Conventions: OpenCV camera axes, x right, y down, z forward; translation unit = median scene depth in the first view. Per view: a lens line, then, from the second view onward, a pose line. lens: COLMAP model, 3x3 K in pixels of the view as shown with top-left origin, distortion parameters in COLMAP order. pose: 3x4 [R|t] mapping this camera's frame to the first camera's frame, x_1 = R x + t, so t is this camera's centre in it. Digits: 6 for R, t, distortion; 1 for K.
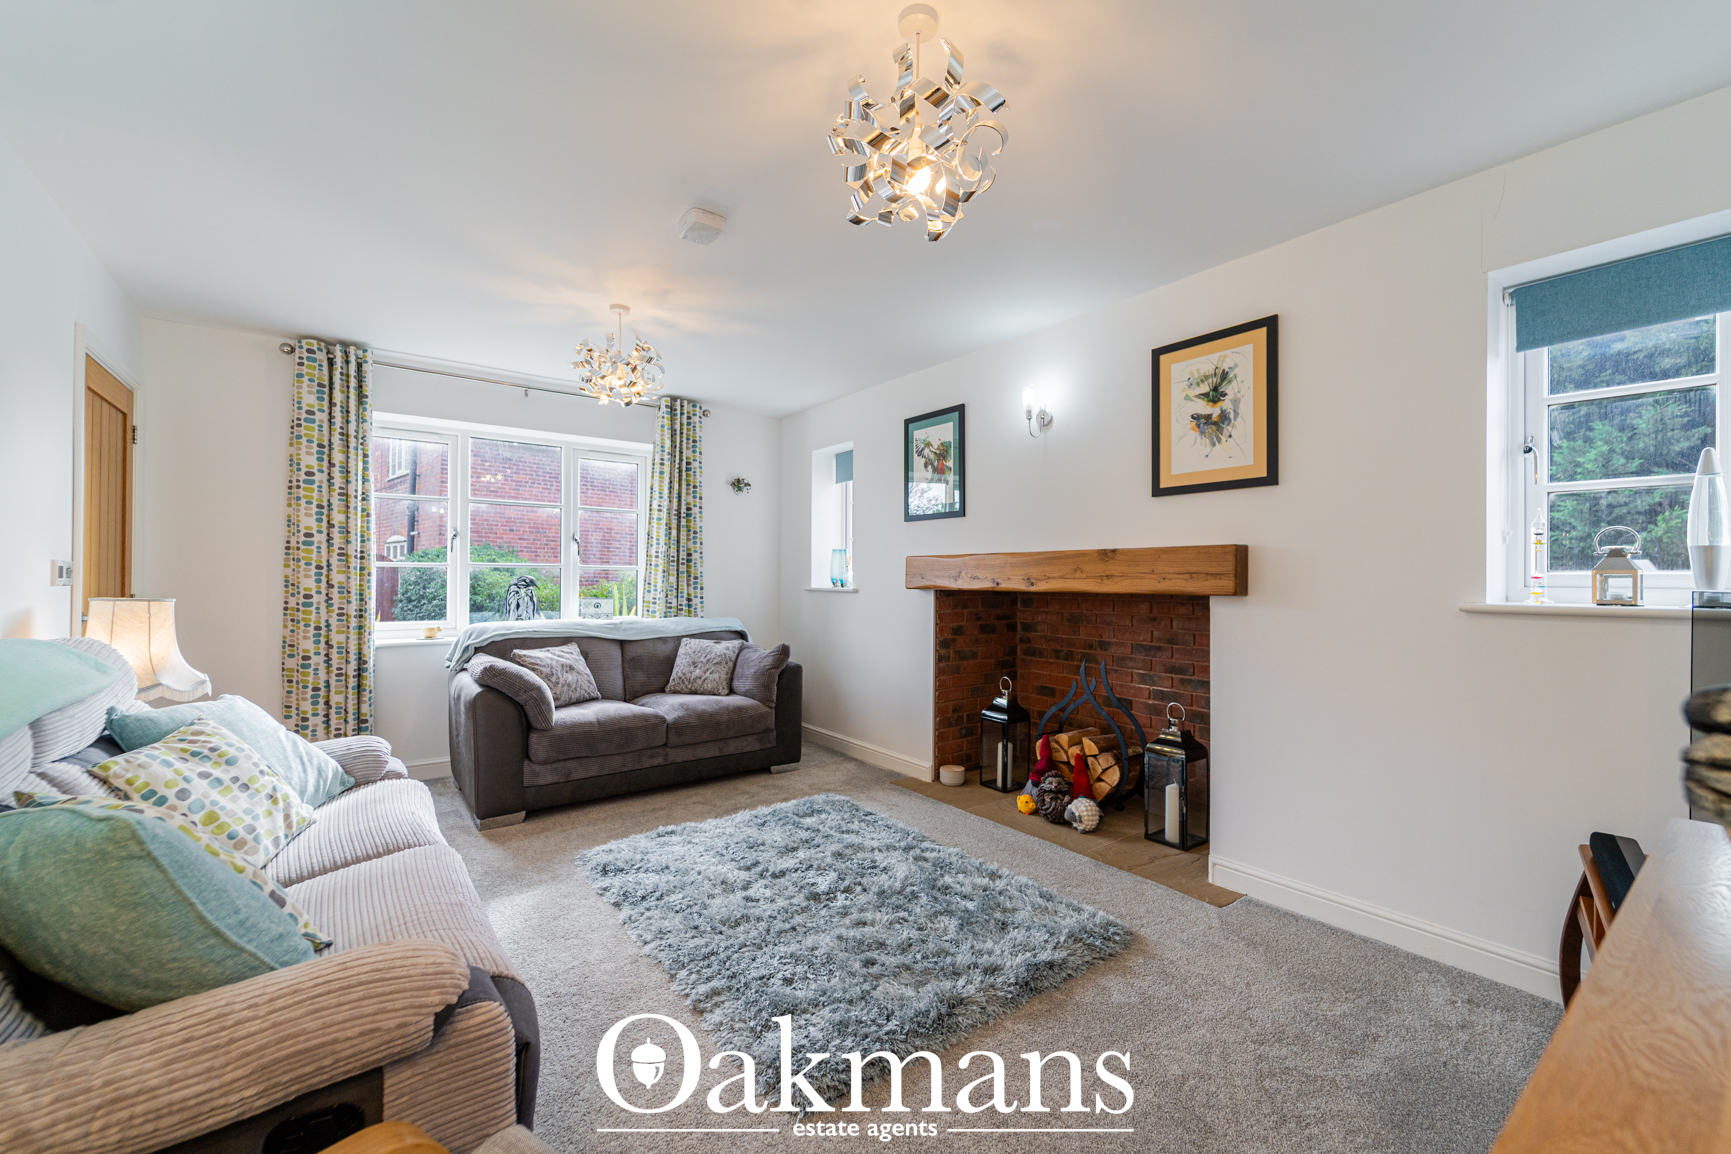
lens RADIAL K [[700.8, 0, 874.0], [0, 700.8, 576.7], [0, 0, 1]] dist [-0.000103, -0.000339]
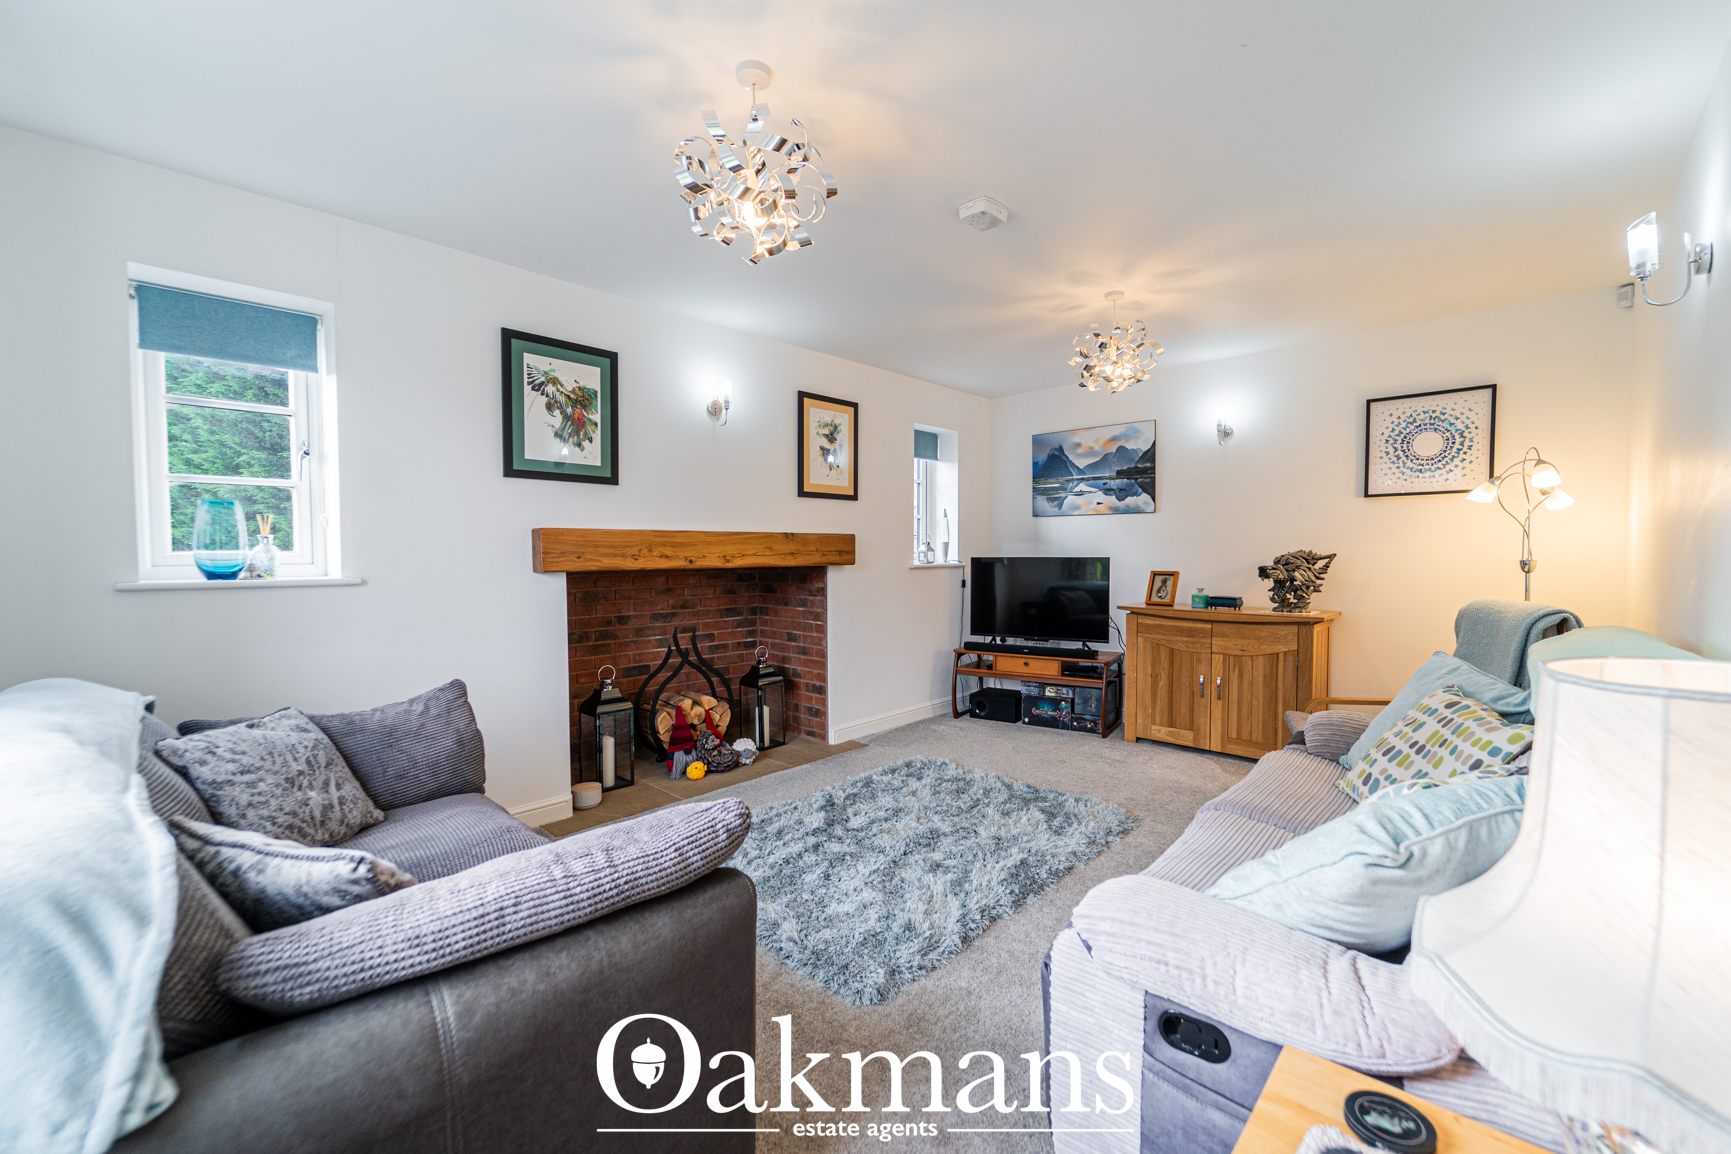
lens RADIAL K [[700.8, 0, 874.0], [0, 700.8, 576.7], [0, 0, 1]] dist [-0.000103, -0.000339]
pose [[-0.159257, -0.038076, 0.986503, -0.871656], [0.000873, 0.999250, 0.038709, -0.006809], [-0.987237, 0.007025, -0.159104, 0.923947]]
